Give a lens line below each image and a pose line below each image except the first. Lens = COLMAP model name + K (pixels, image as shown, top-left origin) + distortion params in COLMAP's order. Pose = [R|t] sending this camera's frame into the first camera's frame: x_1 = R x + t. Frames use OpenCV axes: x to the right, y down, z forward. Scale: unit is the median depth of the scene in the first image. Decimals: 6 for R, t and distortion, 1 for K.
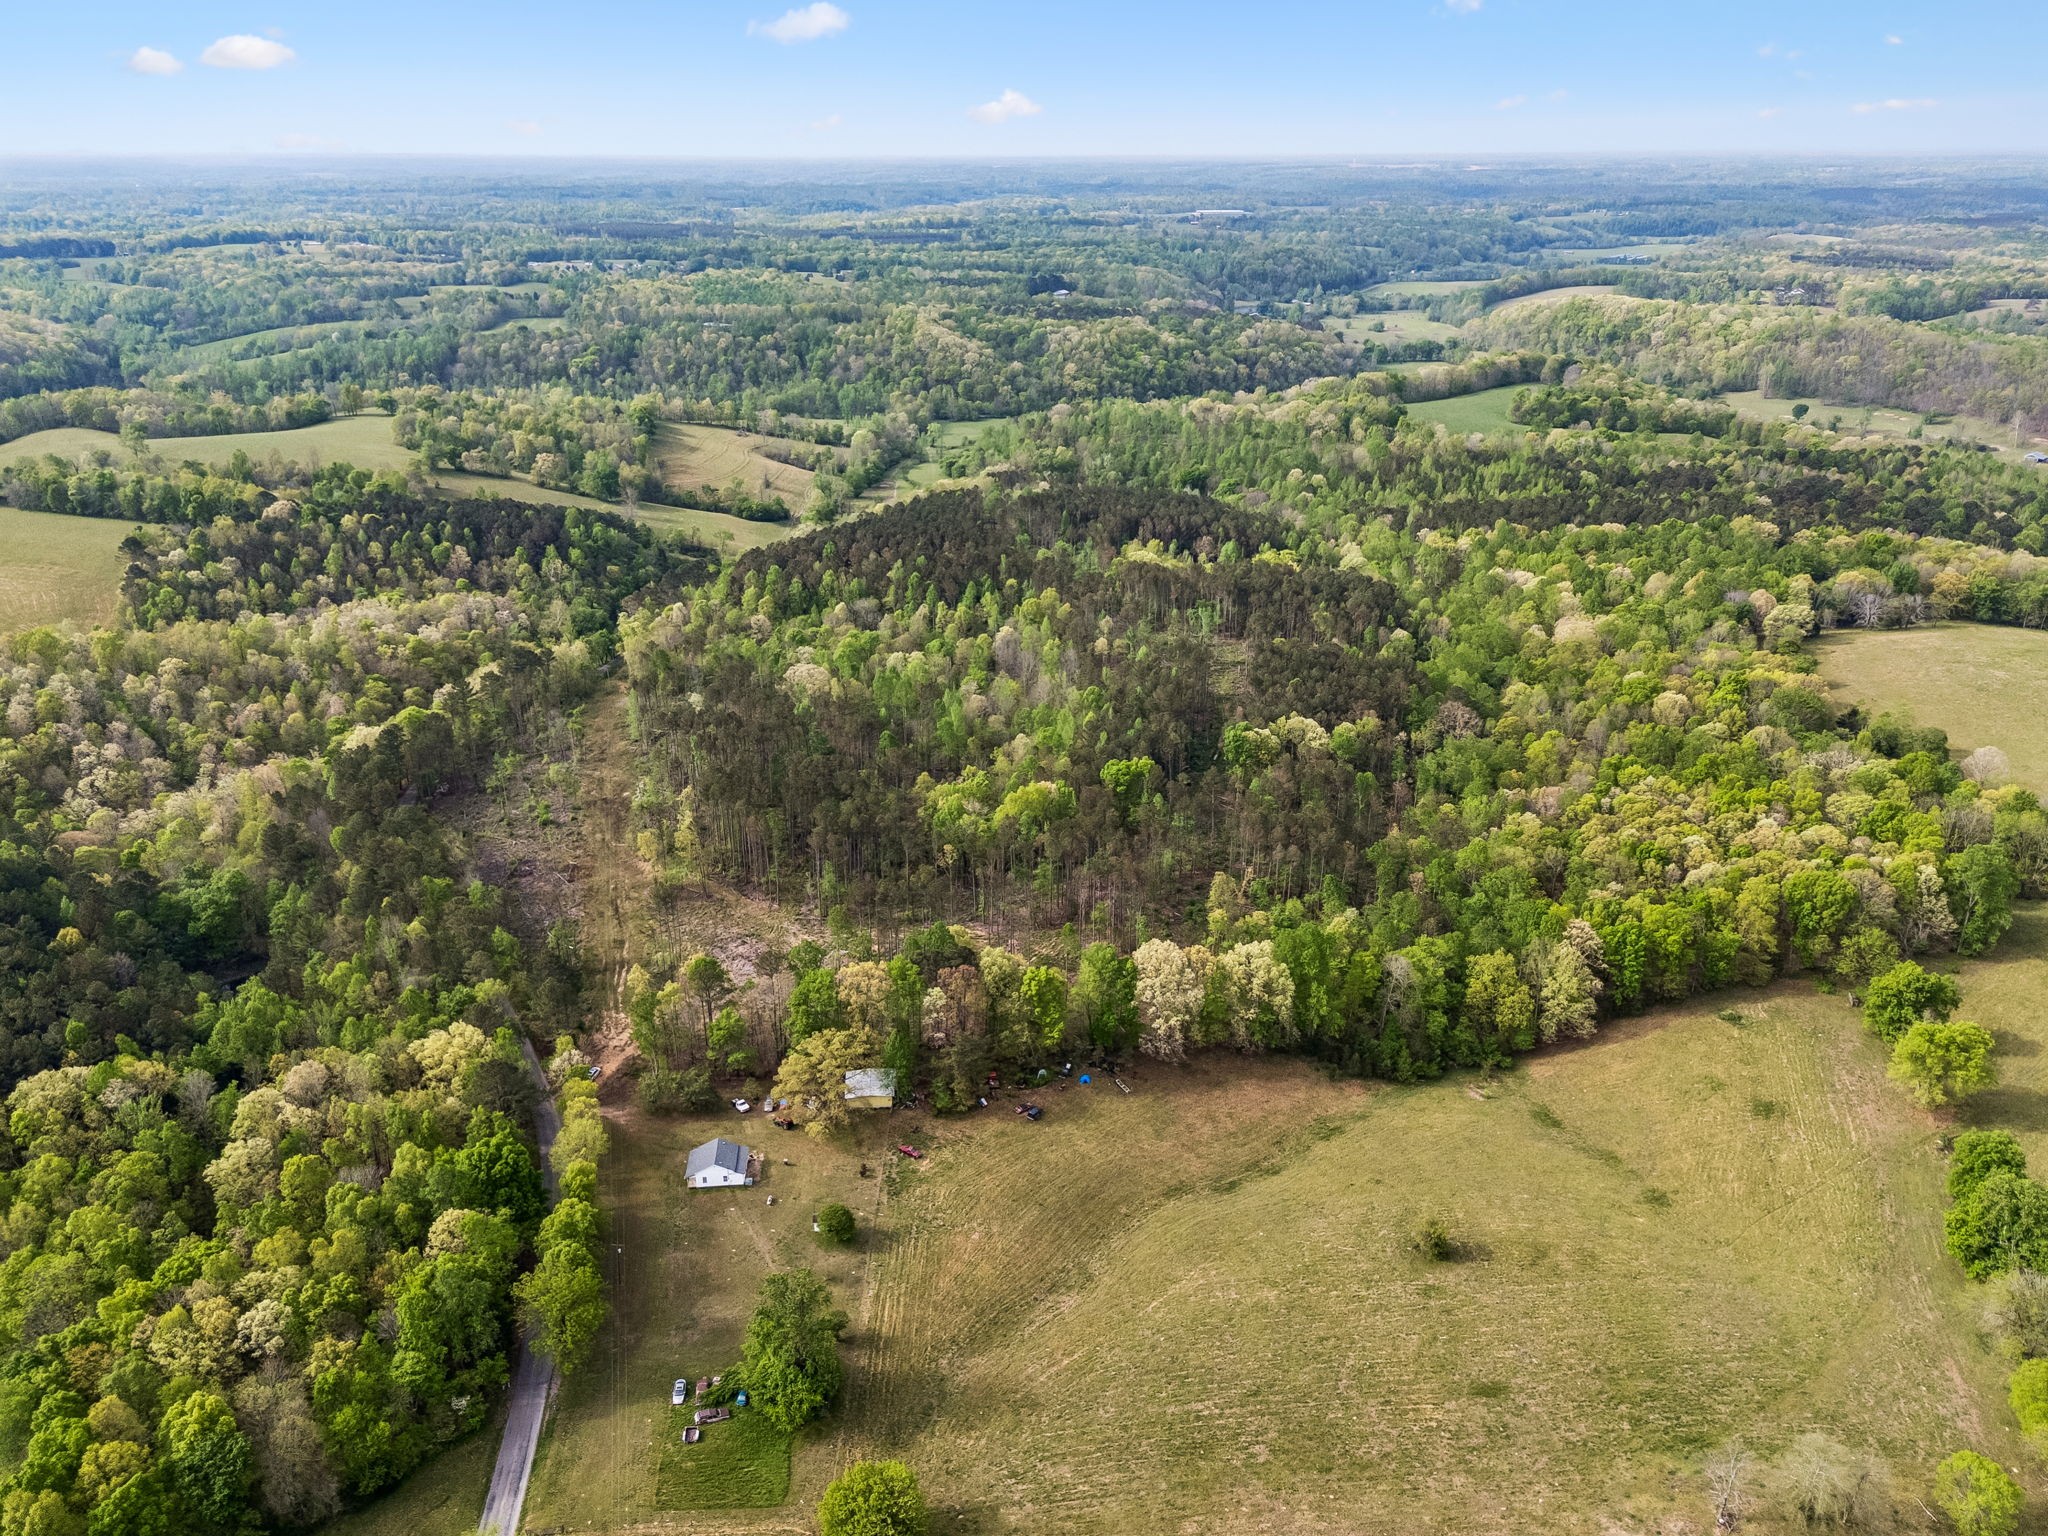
lens RADIAL K [[1495.6, 0, 1030.5], [0, 1495.6, 772.1], [0, 0, 1]] dist [0.062522, -0.046247]
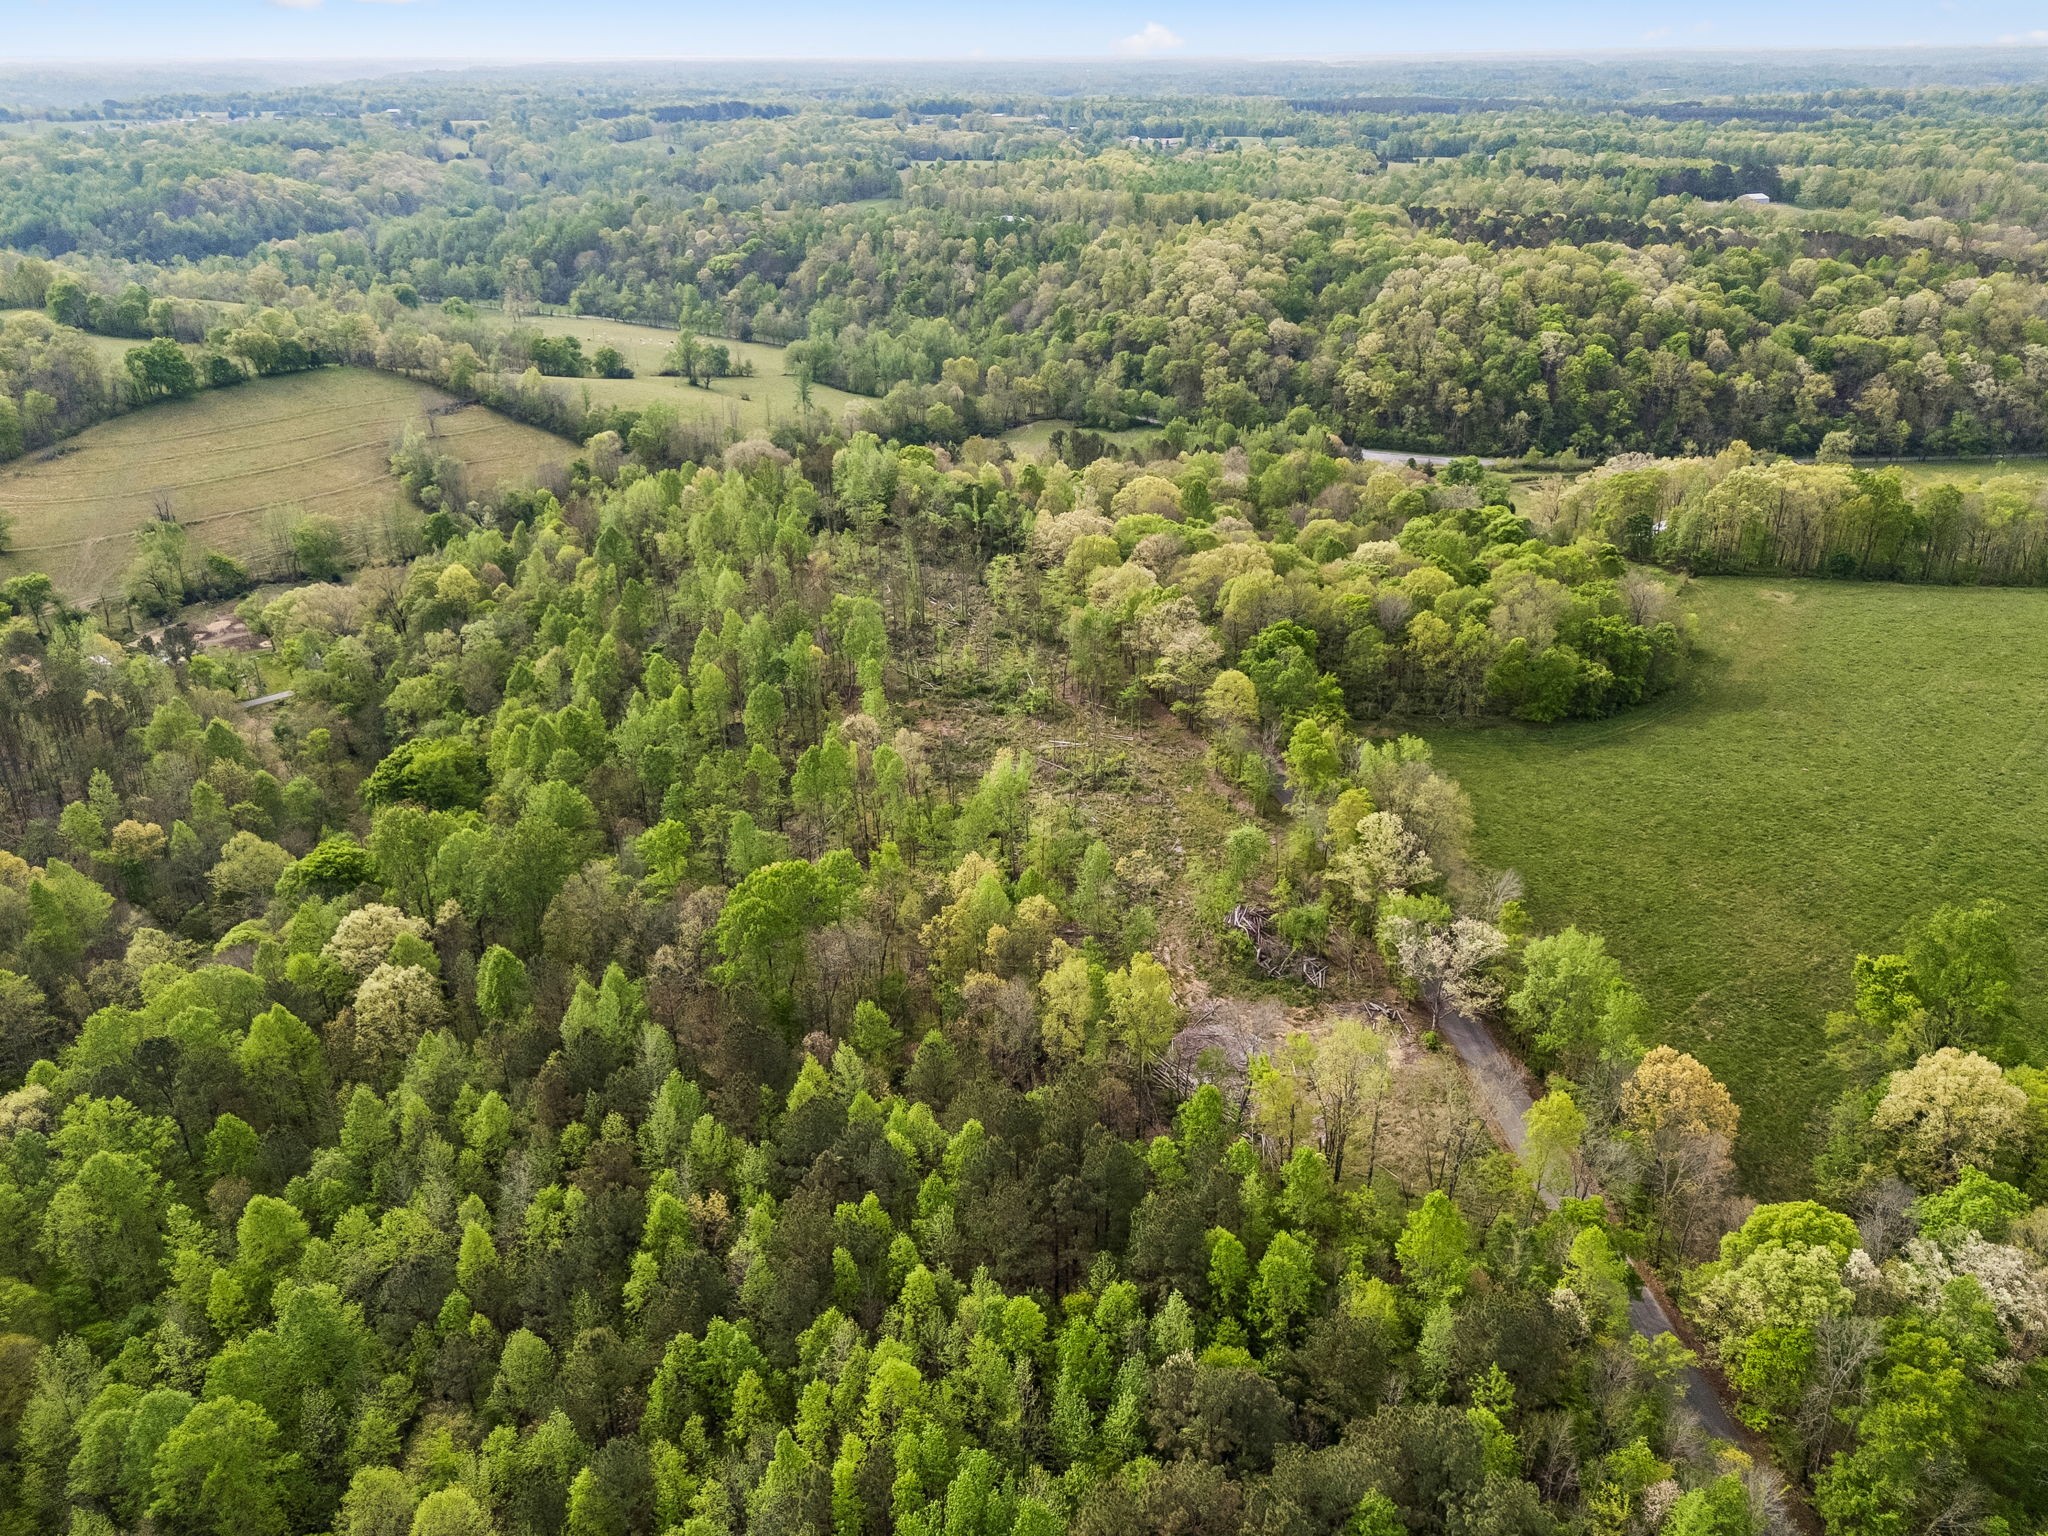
lens RADIAL K [[1558.9, 0, 1033.0], [0, 1558.9, 764.2], [0, 0, 1]] dist [0.072122, -0.046662]
pose [[0.802213, 0.248521, -0.542855, 0.291210], [-0.229671, 0.967735, 0.103633, -0.202435], [0.551095, 0.041542, 0.833408, 0.646681]]
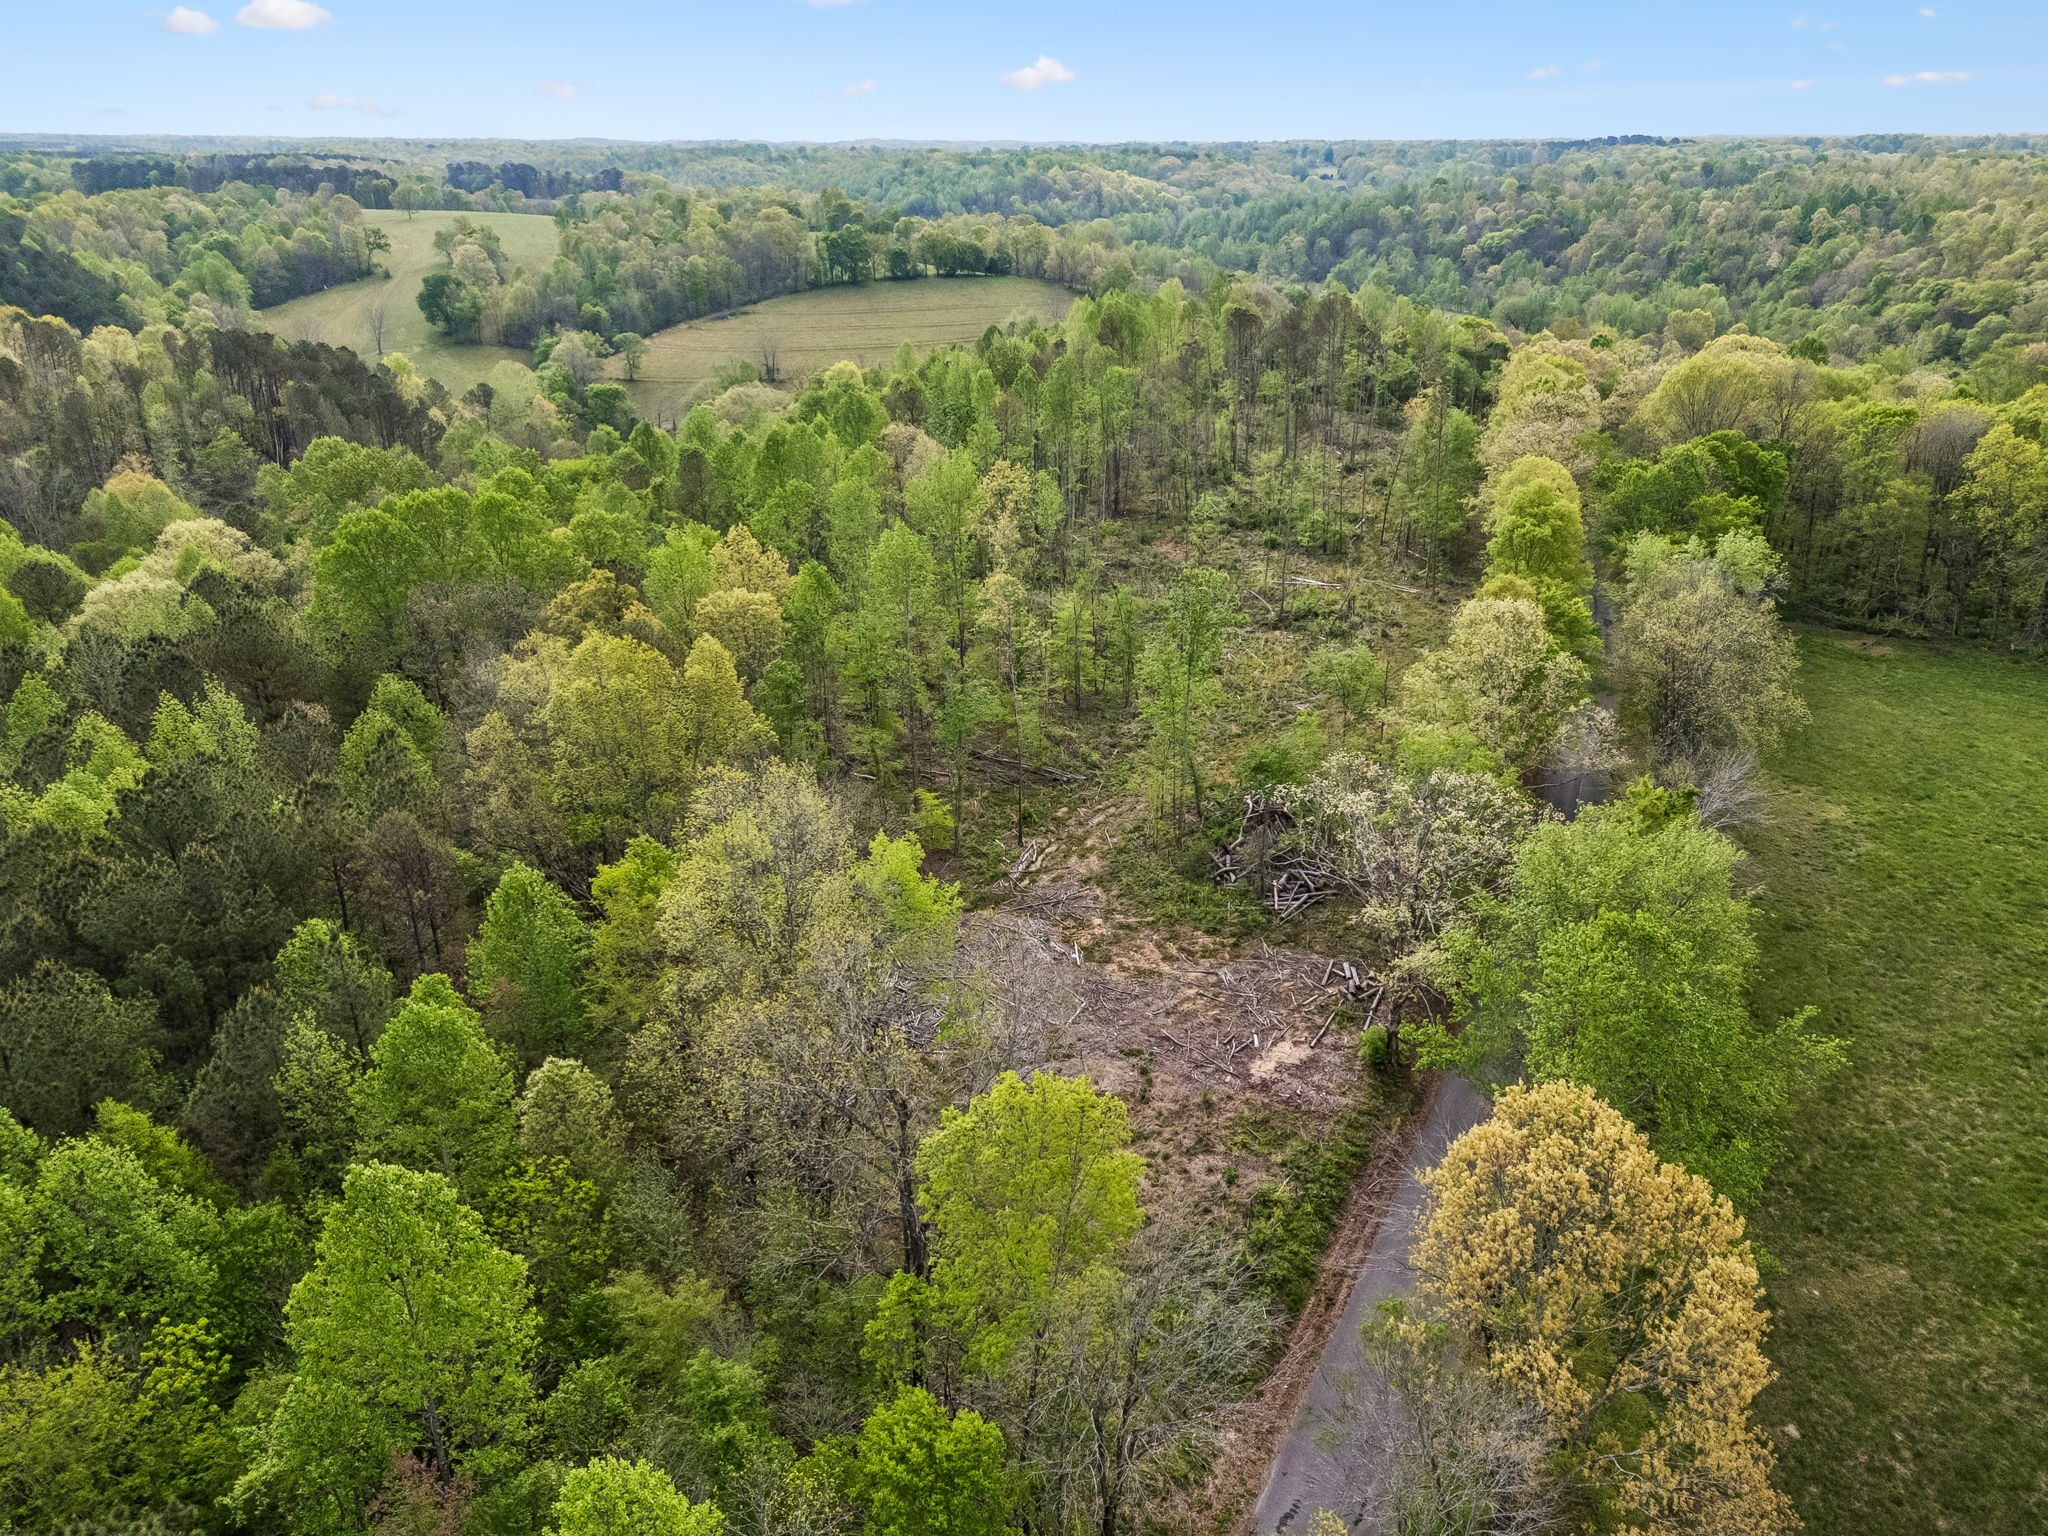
lens RADIAL K [[1558.9, 0, 1033.0], [0, 1558.9, 764.2], [0, 0, 1]] dist [0.072122, -0.046662]
pose [[0.371062, 0.349865, -0.860179, 0.295006], [-0.363242, 0.907187, 0.212290, -0.187723], [0.854616, 0.233680, 0.463708, 0.761093]]
